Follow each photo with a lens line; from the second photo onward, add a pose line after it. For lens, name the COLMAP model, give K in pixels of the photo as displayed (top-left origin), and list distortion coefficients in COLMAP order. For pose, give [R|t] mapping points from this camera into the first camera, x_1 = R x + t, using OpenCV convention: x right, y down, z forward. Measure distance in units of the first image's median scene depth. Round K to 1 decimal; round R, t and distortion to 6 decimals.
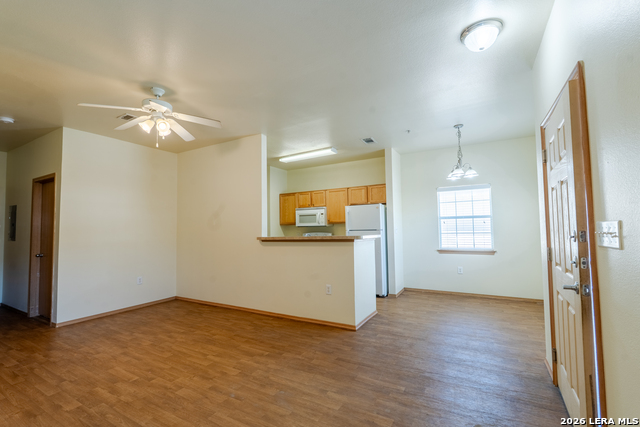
lens RADIAL K [[282.3, 0, 320.3], [0, 282.3, 214.7], [0, 0, 1]] dist [-0.001144, 0.000119]
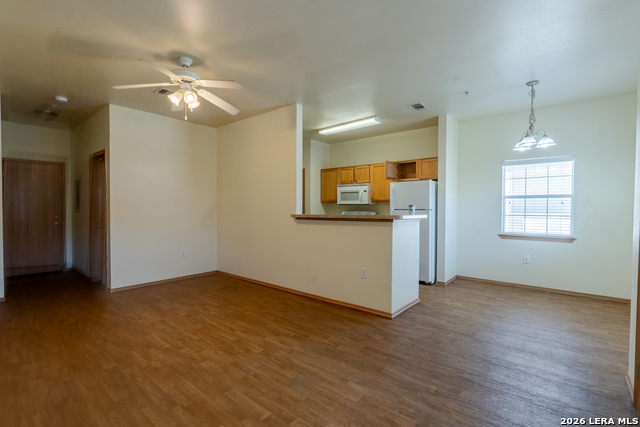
lens RADIAL K [[297.3, 0, 320.0], [0, 297.3, 213.5], [0, 0, 1]] dist [-0.001215, -0.000501]
pose [[0.984343, 0.023386, -0.174707, 0.055917], [-0.011041, 0.997393, 0.071305, 0.005014], [0.175919, -0.068259, 0.982035, 0.037529]]
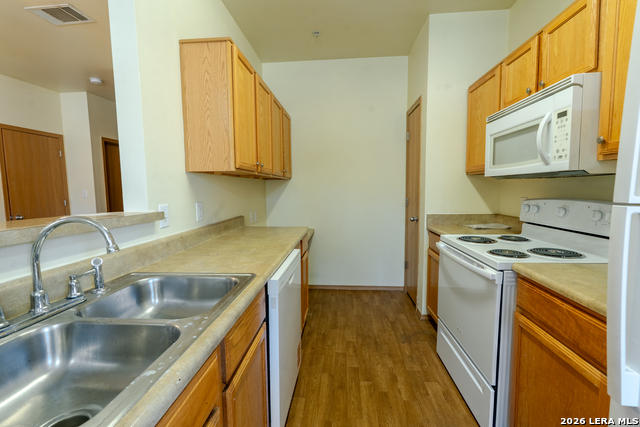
lens RADIAL K [[280.8, 0, 320.4], [0, 280.8, 213.2], [0, 0, 1]] dist [-0.002414, -0.000174]
pose [[0.422039, 0.092585, -0.901838, 0.216765], [0.048666, 0.991023, 0.124515, 0.061245], [0.905270, -0.096439, 0.413745, 1.291780]]
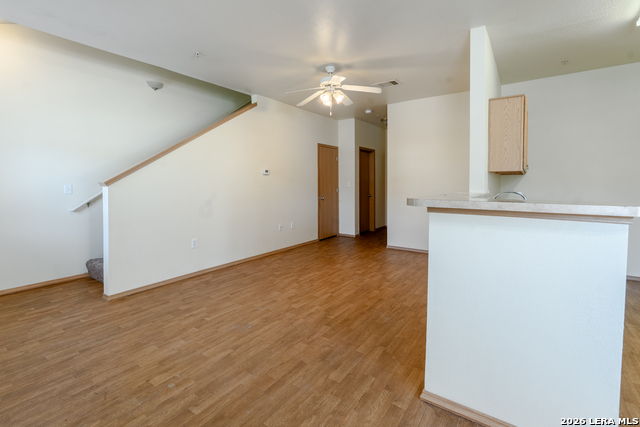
lens RADIAL K [[290.7, 0, 317.4], [0, 290.7, 191.1], [0, 0, 1]] dist [-0.001523, -0.000767]
pose [[-0.104203, 0.045174, -0.993530, 0.595028], [0.054918, 0.997705, 0.039604, 0.035677], [0.993039, -0.050436, -0.106445, 0.875386]]
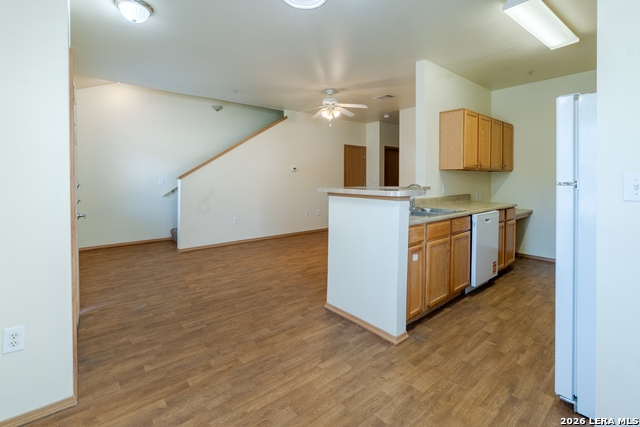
lens RADIAL K [[293.6, 0, 315.9], [0, 293.6, 182.2], [0, 0, 1]] dist [0.001680, -0.000158]
pose [[-0.355585, 0.026278, -0.934274, 0.863147], [0.049445, 0.998734, 0.009272, 0.053785], [0.933335, -0.042898, -0.356434, 1.249142]]
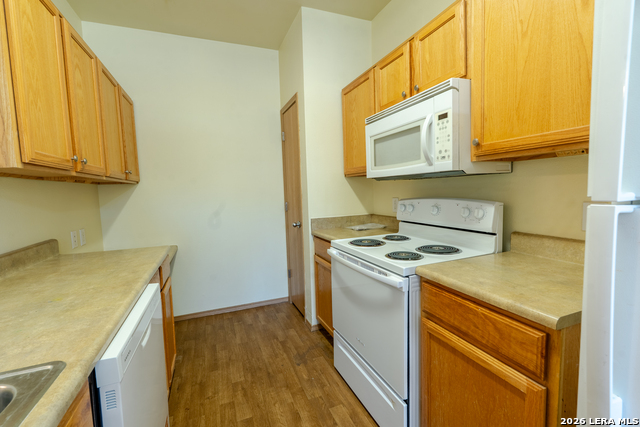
lens RADIAL K [[280.8, 0, 320.4], [0, 280.8, 213.2], [0, 0, 1]] dist [-0.002414, -0.000174]
pose [[0.782603, 0.043171, -0.621022, 0.120794], [0.050630, 0.989874, 0.132614, 0.064940], [0.620458, -0.135227, 0.772493, 1.328846]]
